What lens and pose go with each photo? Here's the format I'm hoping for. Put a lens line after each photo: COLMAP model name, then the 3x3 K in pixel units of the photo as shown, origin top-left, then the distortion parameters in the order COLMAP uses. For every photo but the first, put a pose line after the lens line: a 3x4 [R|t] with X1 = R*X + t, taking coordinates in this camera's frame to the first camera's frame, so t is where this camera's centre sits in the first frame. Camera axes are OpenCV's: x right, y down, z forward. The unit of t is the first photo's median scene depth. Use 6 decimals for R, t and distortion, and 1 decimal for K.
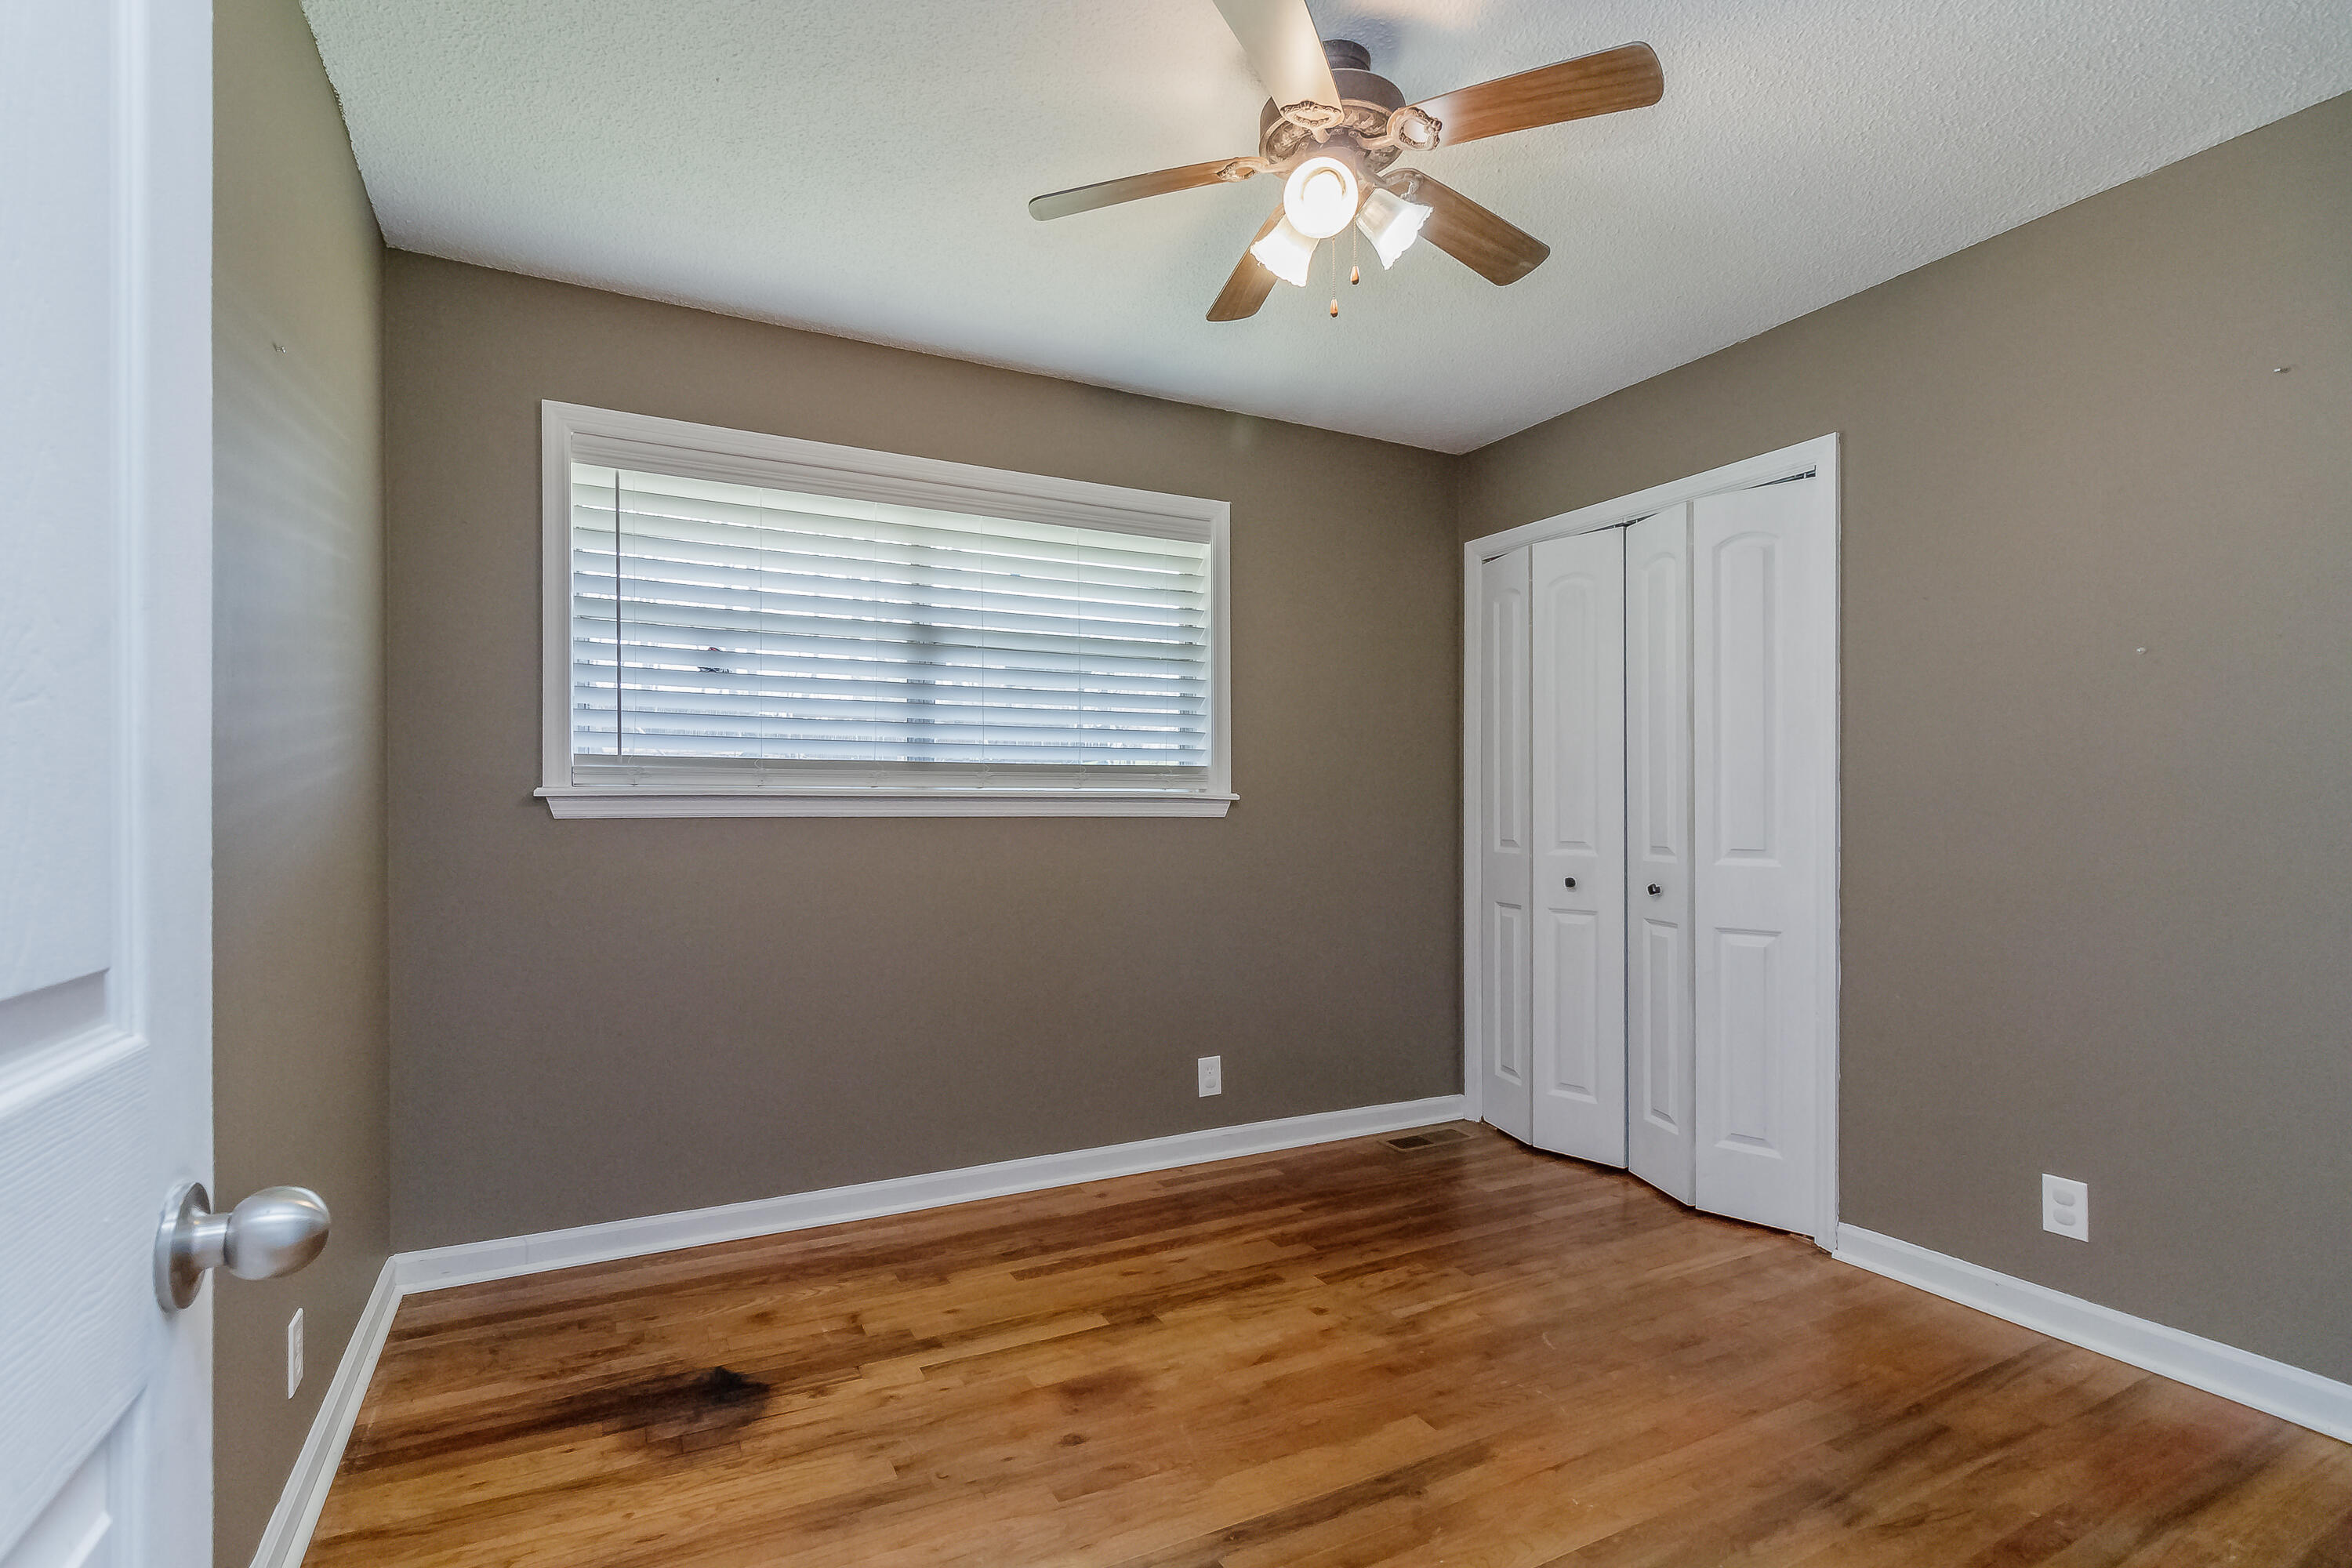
lens RADIAL K [[1049.7, 0, 1080.1], [0, 1049.7, 814.7], [0, 0, 1]] dist [0.001218, 0.000315]
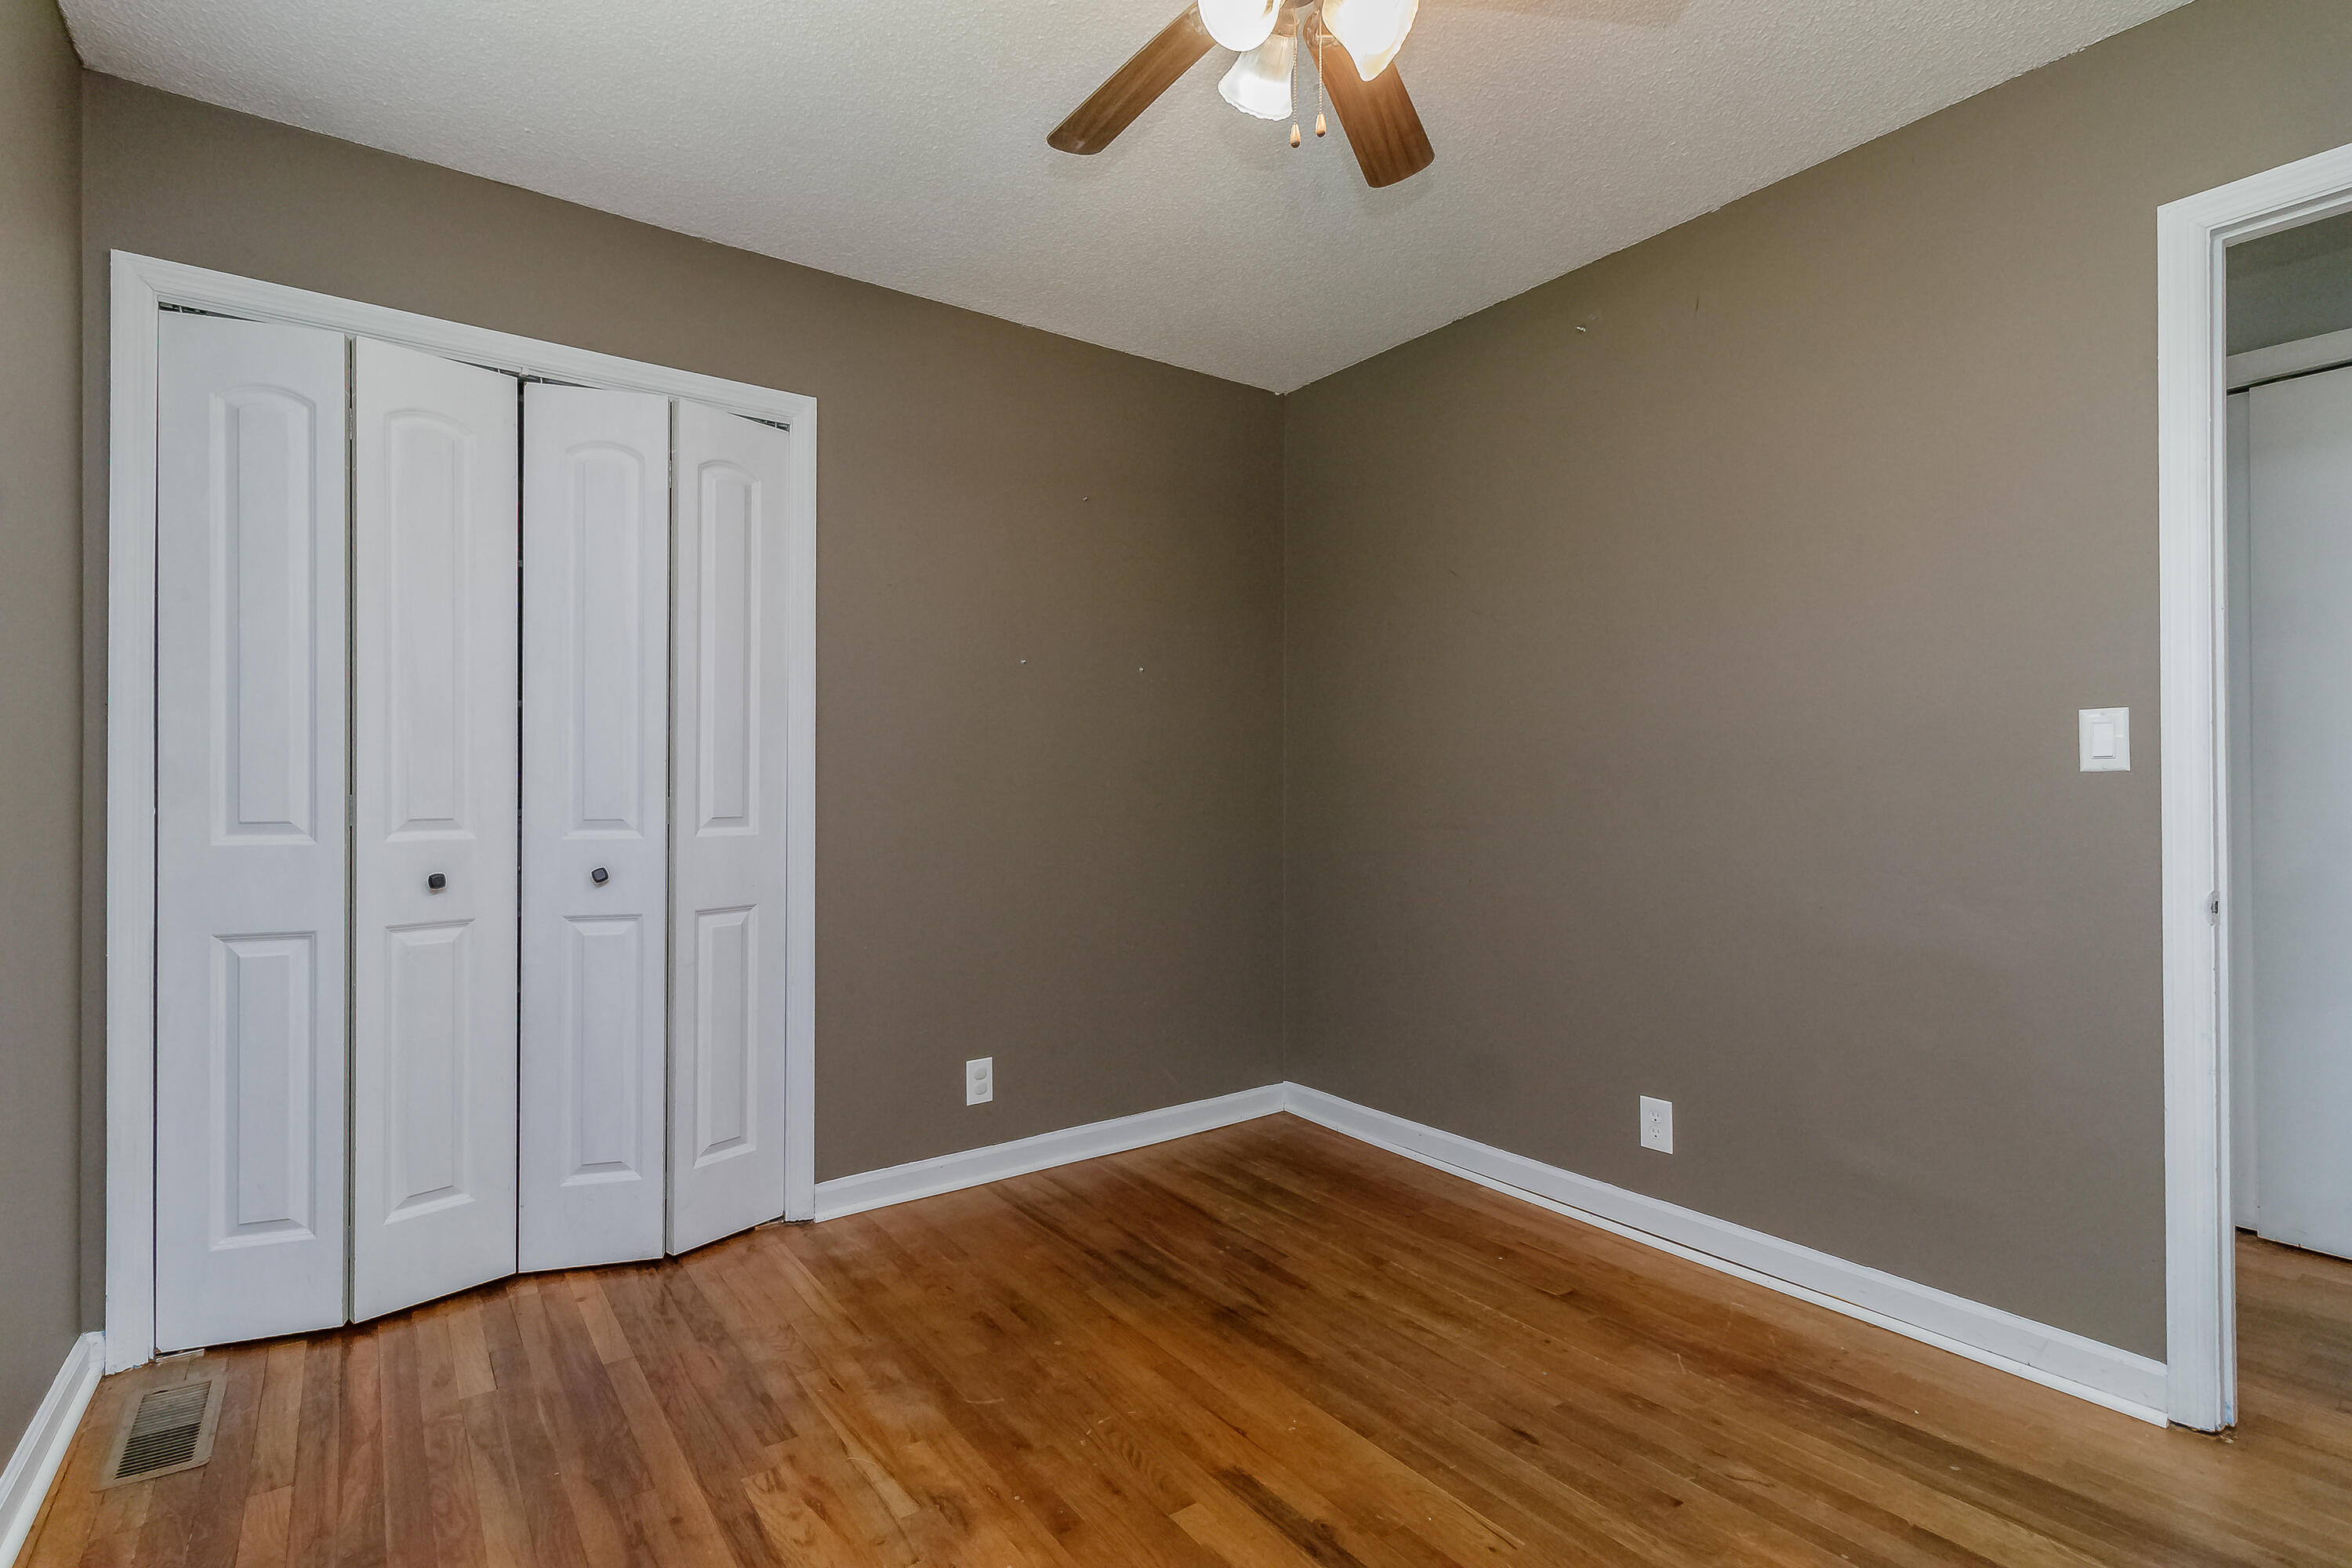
lens RADIAL K [[1124.0, 0, 1194.9], [0, 1124.0, 769.2], [0, 0, 1]] dist [0.002220, 0.000487]
pose [[-0.198630, 0.008271, 0.980040, -0.409701], [0.000245, 0.999965, -0.008389, 0.000546], [-0.980075, -0.001426, -0.198625, 0.869758]]
